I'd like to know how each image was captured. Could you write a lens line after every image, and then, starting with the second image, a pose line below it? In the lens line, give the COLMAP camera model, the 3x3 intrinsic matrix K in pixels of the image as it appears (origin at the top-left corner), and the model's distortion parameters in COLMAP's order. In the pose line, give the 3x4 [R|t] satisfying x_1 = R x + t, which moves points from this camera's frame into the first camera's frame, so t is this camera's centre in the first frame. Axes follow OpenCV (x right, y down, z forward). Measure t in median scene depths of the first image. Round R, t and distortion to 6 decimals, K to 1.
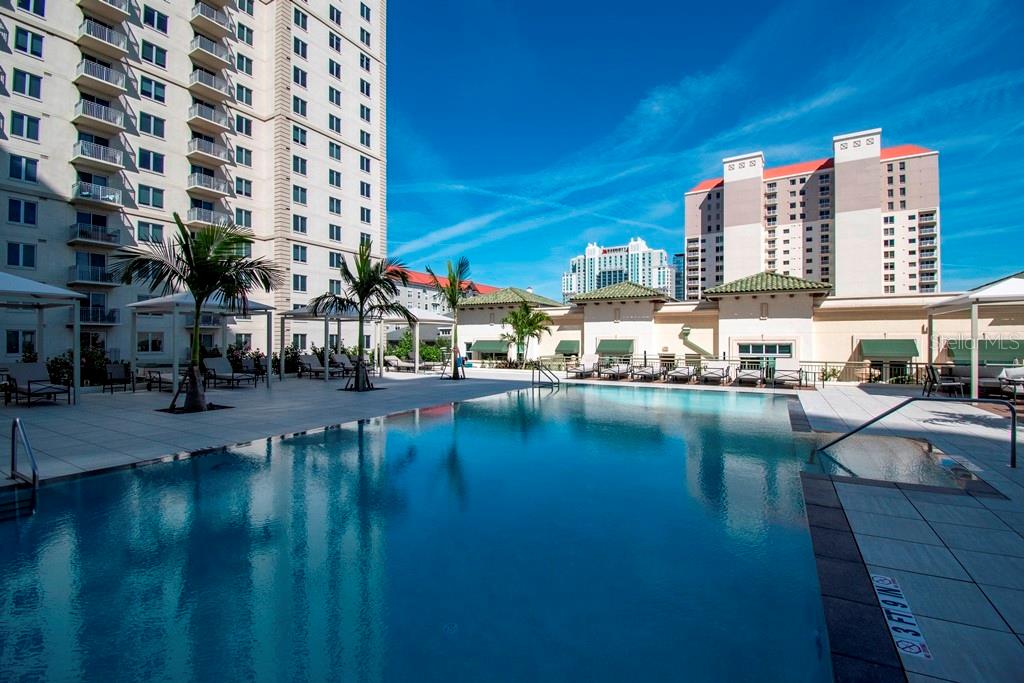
lens RADIAL K [[454.5, 0, 514.6], [0, 454.5, 341.9], [0, 0, 1]] dist [0.018240, -0.024566]
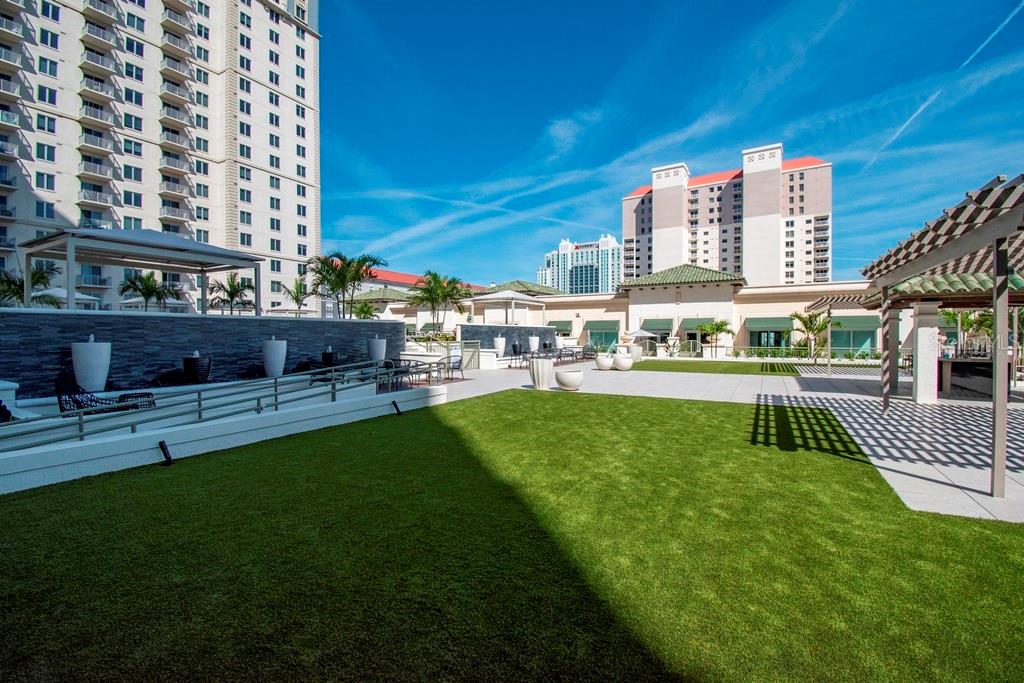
lens RADIAL K [[454.5, 0, 514.6], [0, 454.5, 341.9], [0, 0, 1]] dist [0.018240, -0.024566]
pose [[0.999888, -0.002720, 0.014692, 0.144058], [0.002503, 0.999888, 0.014788, 0.011185], [-0.014731, -0.014749, 0.999783, -0.171795]]
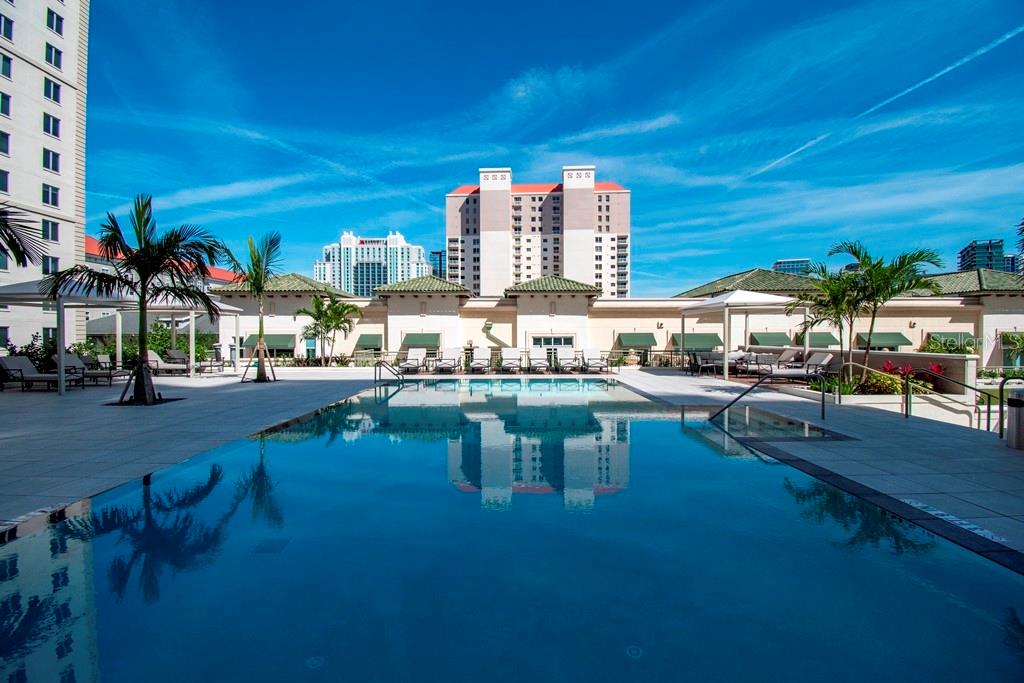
lens RADIAL K [[454.5, 0, 514.6], [0, 454.5, 341.9], [0, 0, 1]] dist [0.018240, -0.024566]
pose [[0.865126, -0.009668, 0.501461, -0.029553], [0.003130, 0.999899, 0.013878, 0.000076], [-0.501545, -0.010437, 0.865069, 0.012376]]
